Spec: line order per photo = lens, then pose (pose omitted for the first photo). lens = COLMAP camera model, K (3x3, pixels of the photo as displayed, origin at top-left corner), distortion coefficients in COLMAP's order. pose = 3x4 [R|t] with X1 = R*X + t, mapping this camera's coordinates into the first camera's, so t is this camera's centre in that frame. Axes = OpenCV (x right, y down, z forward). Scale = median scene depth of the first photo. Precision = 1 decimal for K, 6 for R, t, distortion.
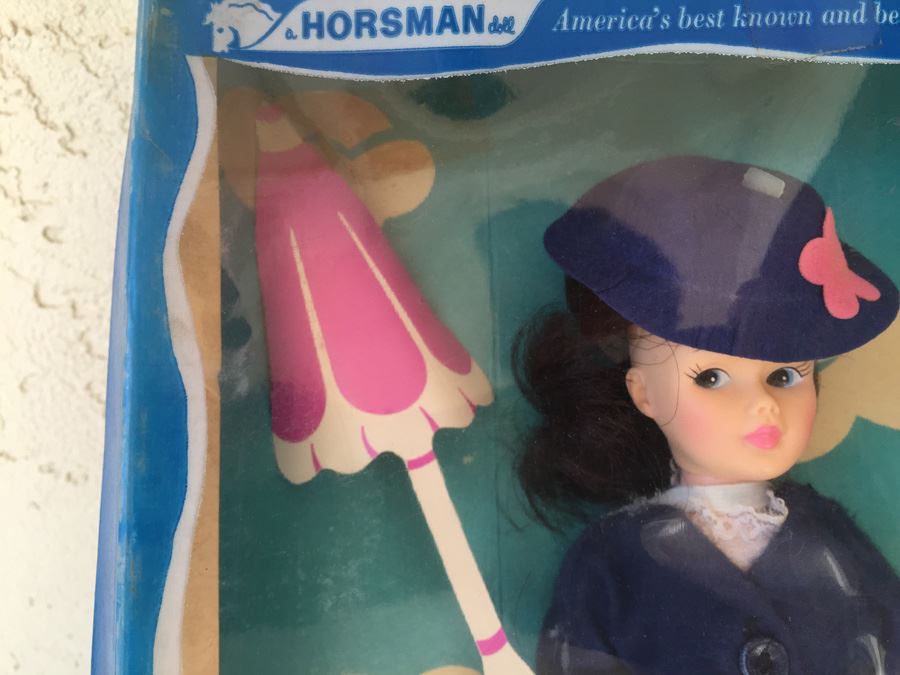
lens RADIAL K [[748.1, 0, 440.2], [0, 748.1, 339.3], [0, 0, 1]] dist [0.043872, -0.102416]
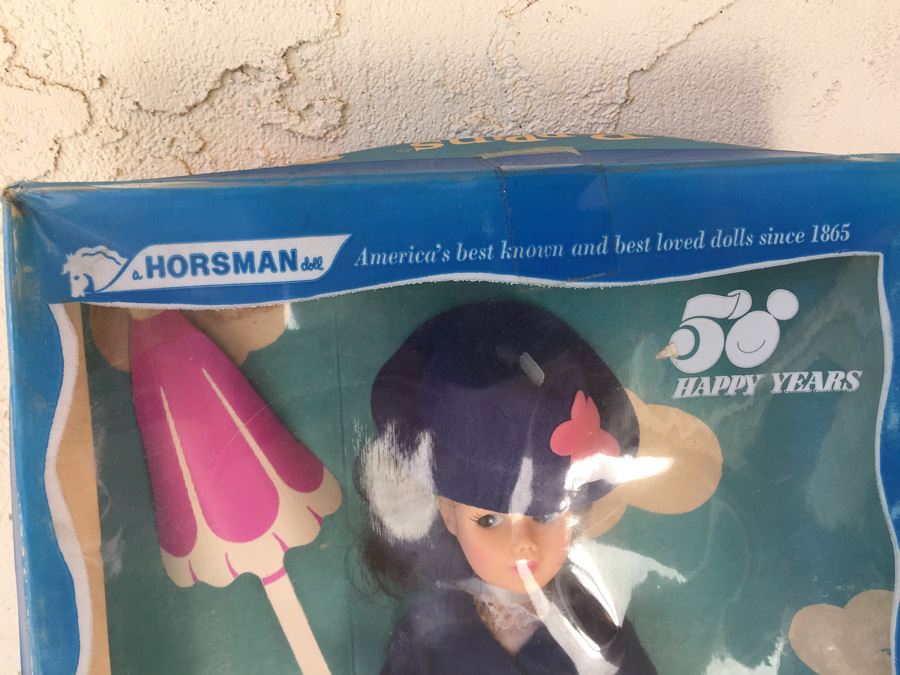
lens RADIAL K [[748.1, 0, 440.2], [0, 748.1, 339.3], [0, 0, 1]] dist [0.043872, -0.102416]
pose [[0.998318, -0.025958, 0.051834, 0.222165], [0.017236, 0.986620, 0.162122, -0.486469], [-0.055349, -0.160956, 0.985408, -0.238122]]
